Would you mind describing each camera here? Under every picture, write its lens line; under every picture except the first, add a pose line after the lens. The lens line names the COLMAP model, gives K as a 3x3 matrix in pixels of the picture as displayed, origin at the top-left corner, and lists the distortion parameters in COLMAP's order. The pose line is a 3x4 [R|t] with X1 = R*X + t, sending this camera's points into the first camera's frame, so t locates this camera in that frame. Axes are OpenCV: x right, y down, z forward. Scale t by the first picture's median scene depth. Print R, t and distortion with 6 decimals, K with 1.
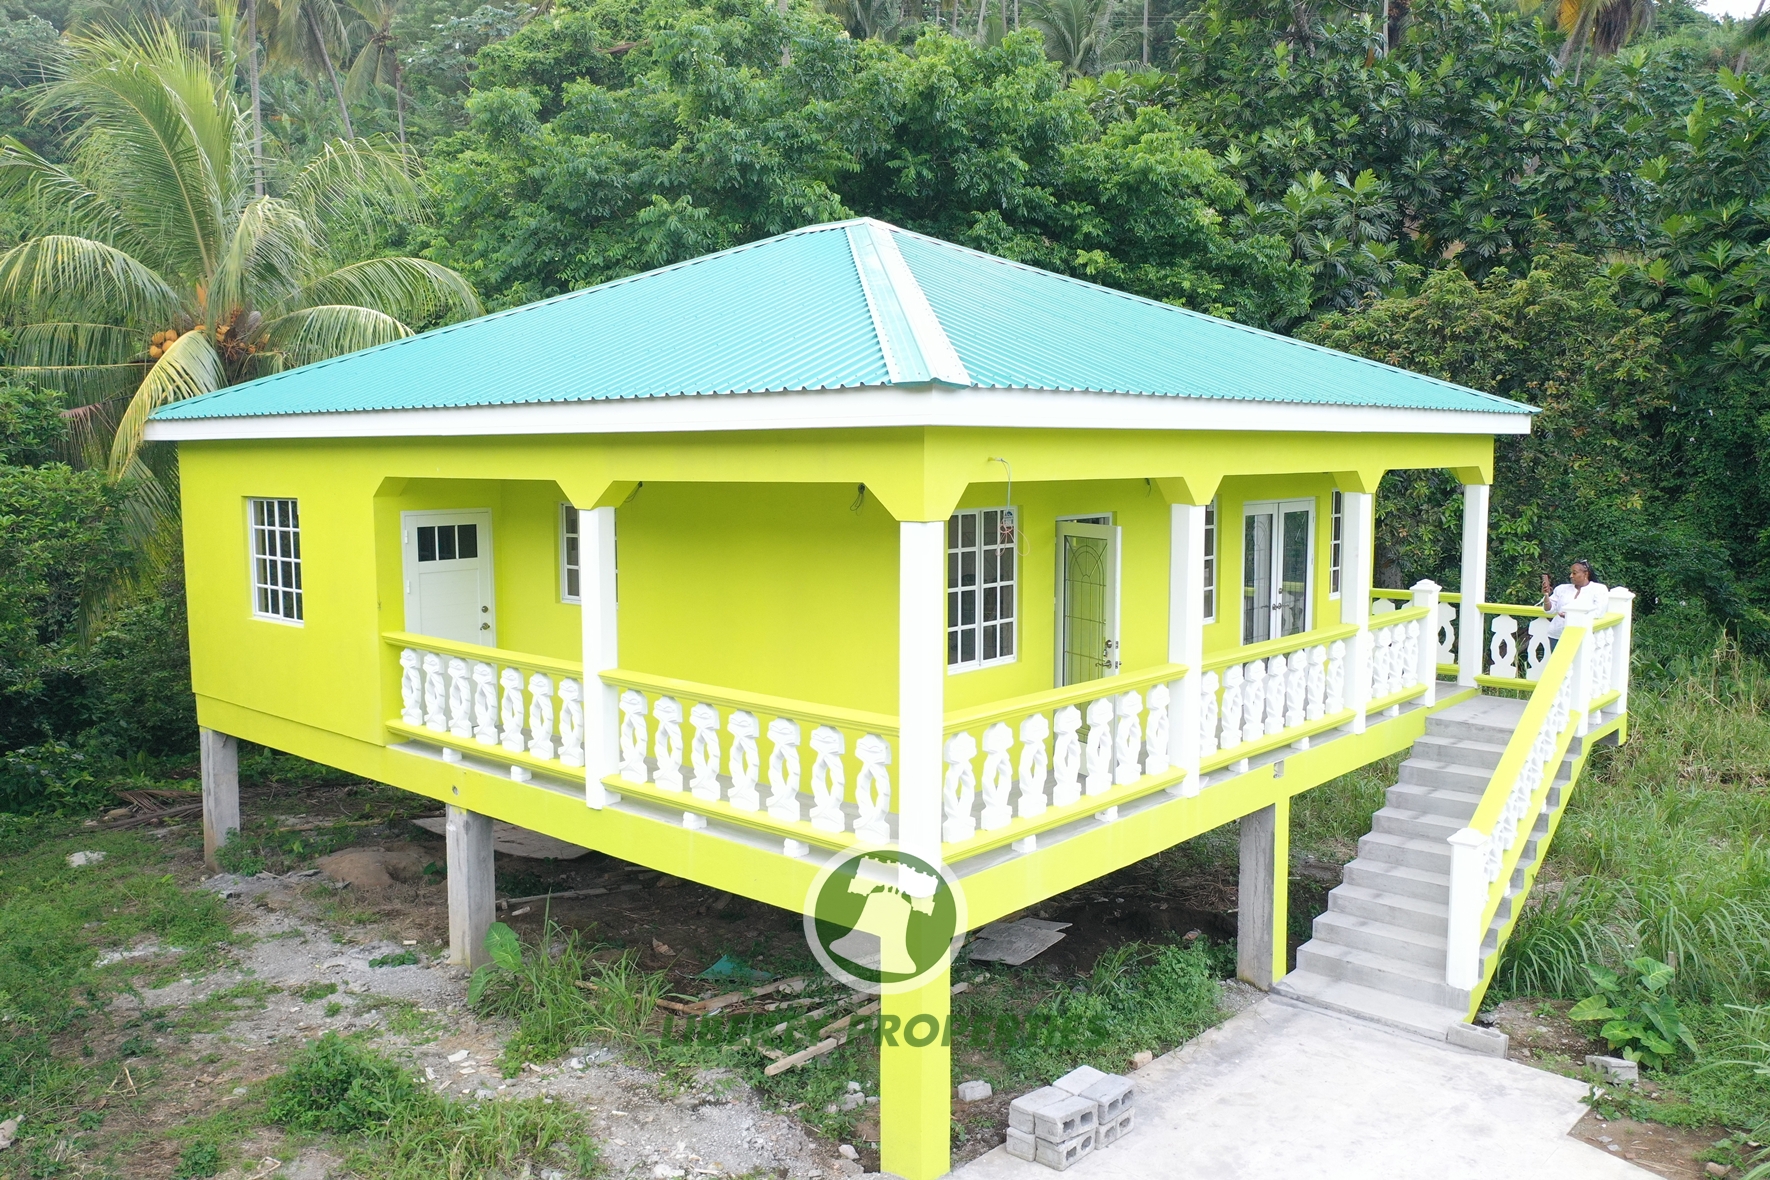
lens RADIAL K [[1397.1, 0, 879.4], [0, 1397.1, 584.5], [0, 0, 1]] dist [-0.001477, 0.002038]
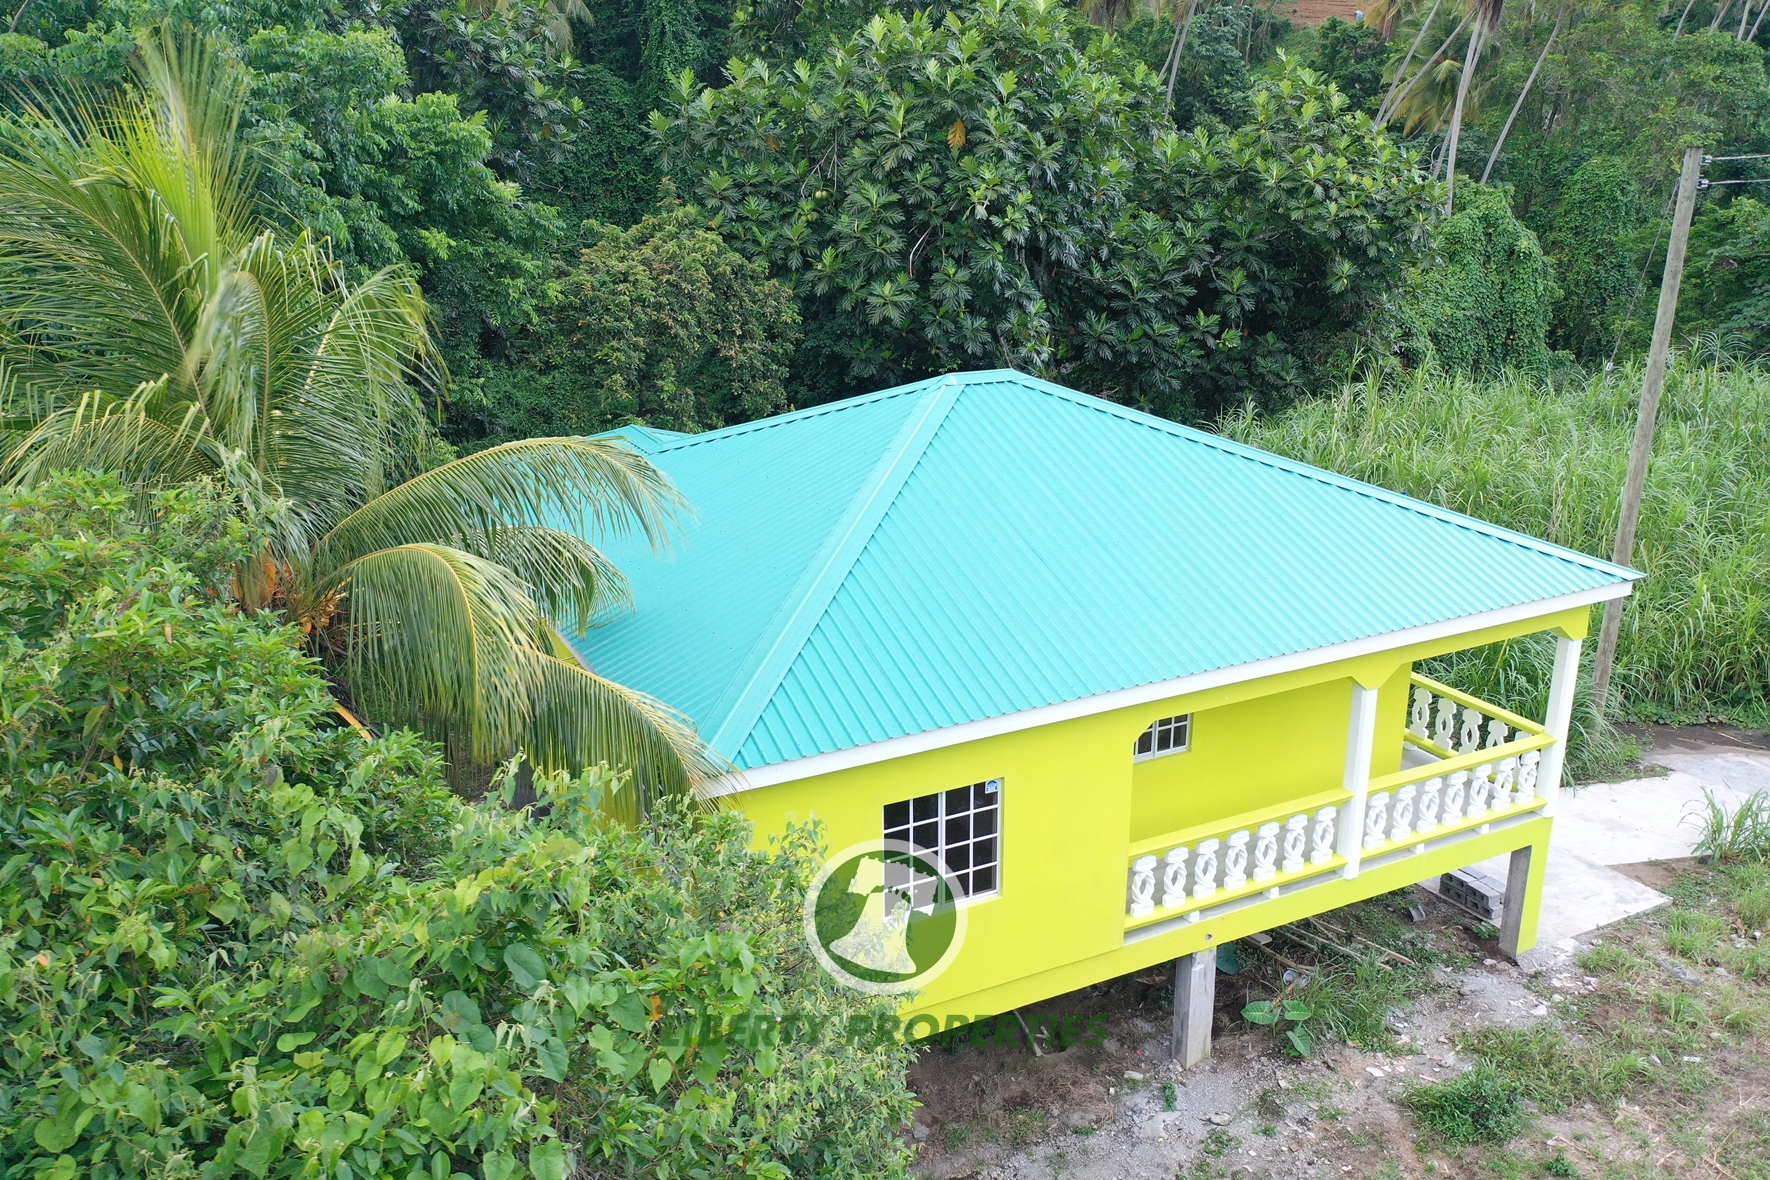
lens RADIAL K [[1397.1, 0, 877.2], [0, 1397.1, 590.3], [0, 0, 1]] dist [-0.001477, 0.002038]
pose [[0.372296, -0.286653, 0.882738, -1.392534], [0.100897, 0.957973, 0.268530, -0.499906], [-0.922613, -0.010907, 0.385572, 0.785288]]
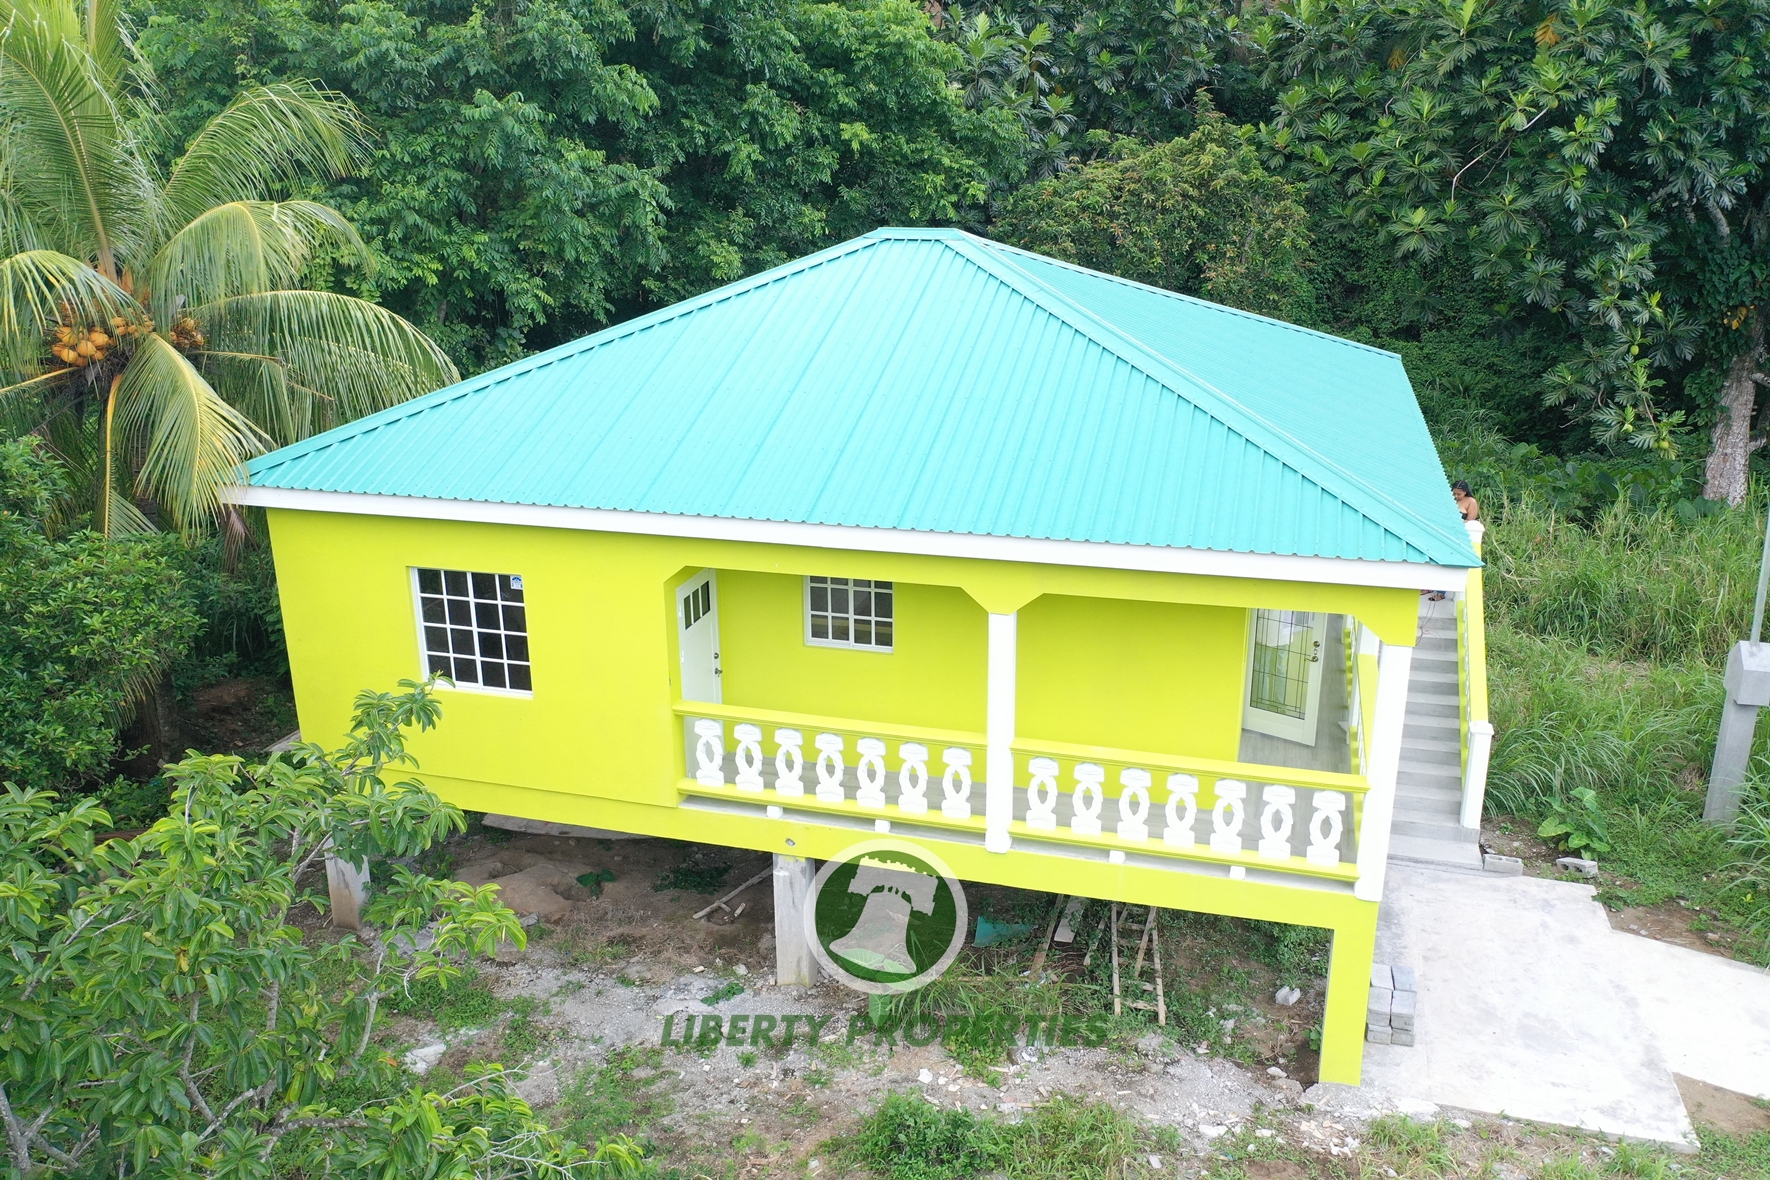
lens RADIAL K [[1397.1, 0, 876.3], [0, 1397.1, 592.7], [0, 0, 1]] dist [-0.001477, 0.002038]
pose [[0.904257, -0.139265, 0.403639, -0.649066], [0.050820, 0.973699, 0.222100, -0.281406], [-0.423953, -0.180323, 0.887551, 0.028696]]
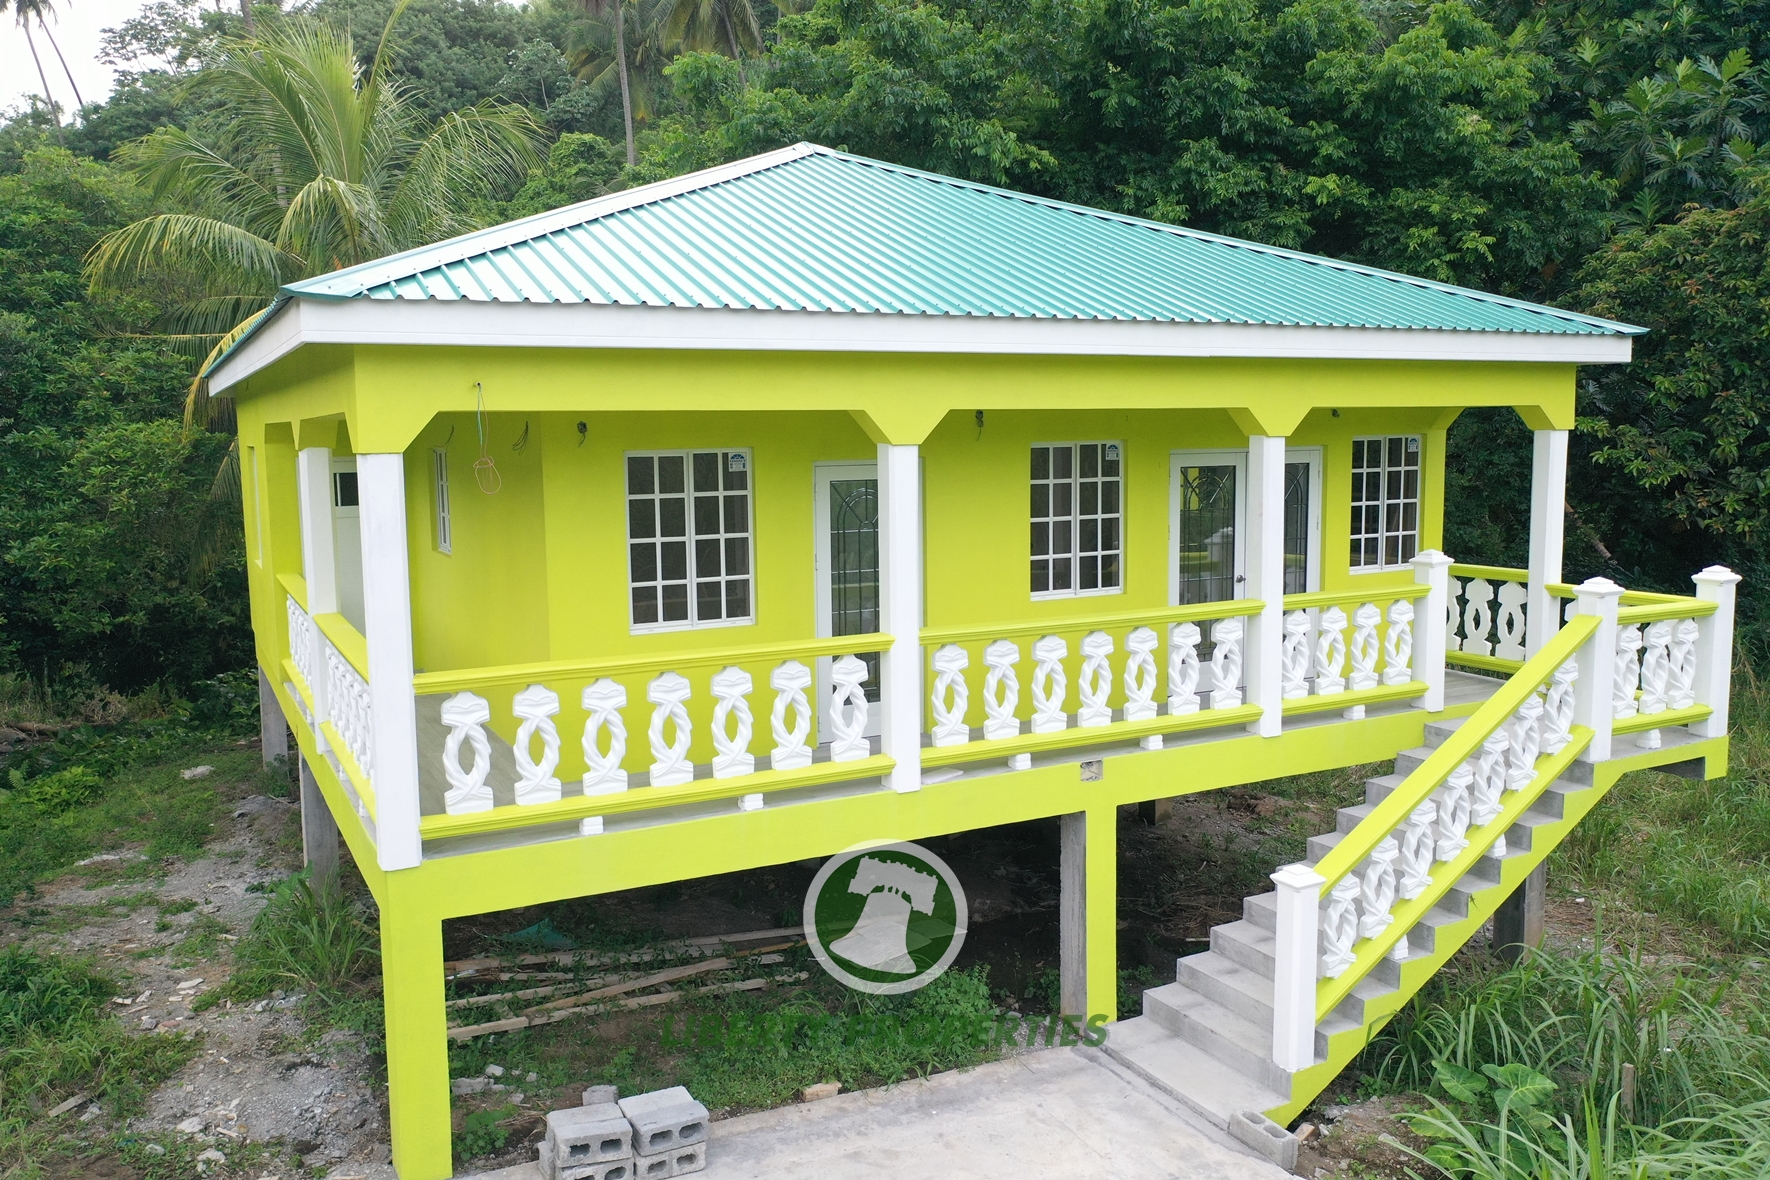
lens RADIAL K [[1397.1, 0, 880.4], [0, 1397.1, 585.7], [0, 0, 1]] dist [-0.001477, 0.002038]
pose [[0.937770, 0.032304, -0.345751, 0.442463], [-0.025510, 0.999382, 0.024185, 0.006596], [0.346318, -0.013860, 0.938015, 0.184797]]
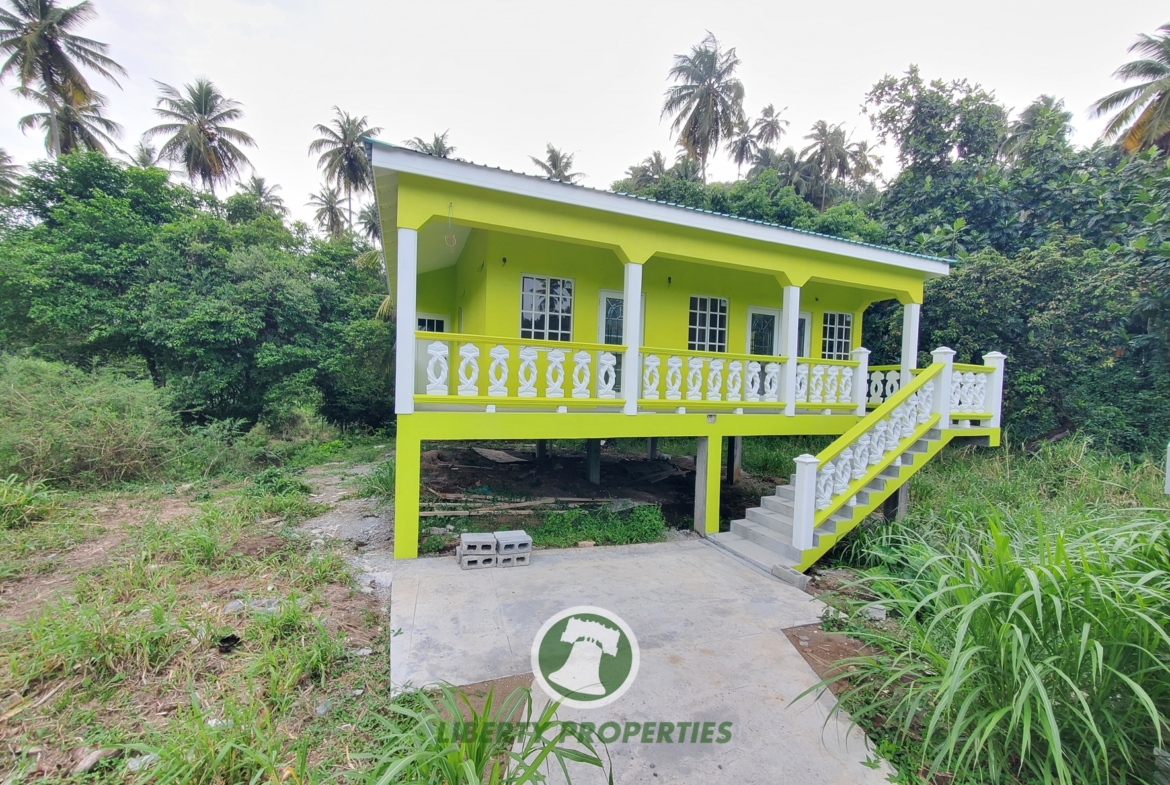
lens RADIAL K [[465.9, 0, 592.2], [0, 465.9, 403.9], [0, 0, 1]] dist [-0.003302, 0.000410]
pose [[0.899578, 0.048897, -0.434015, 0.406783], [-0.078167, 0.995694, -0.049840, 0.153775], [0.429709, 0.078760, 0.899526, 0.352144]]
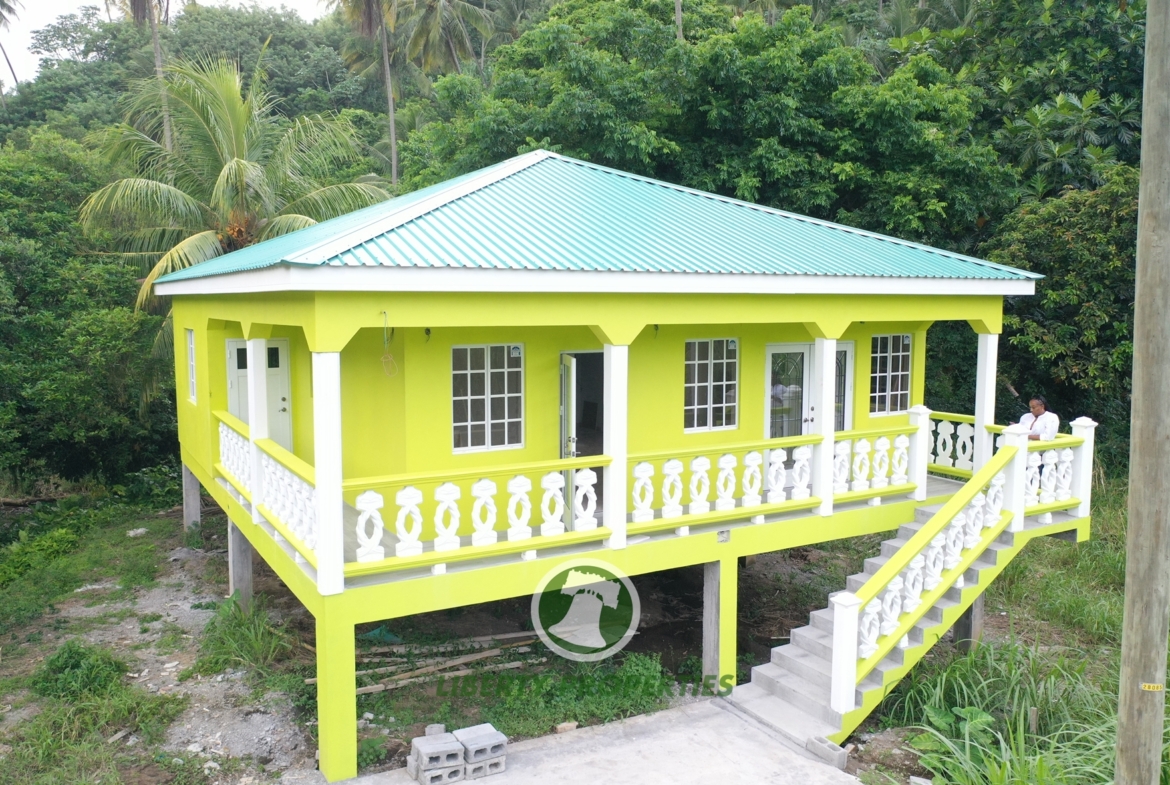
lens RADIAL K [[923.5, 0, 582.3], [0, 923.5, 395.5], [0, 0, 1]] dist [-0.001477, 0.002038]
pose [[0.951808, 0.037917, -0.304342, 0.419214], [-0.036056, 0.999281, 0.011737, -0.013193], [0.304568, -0.000198, 0.952490, 0.081510]]
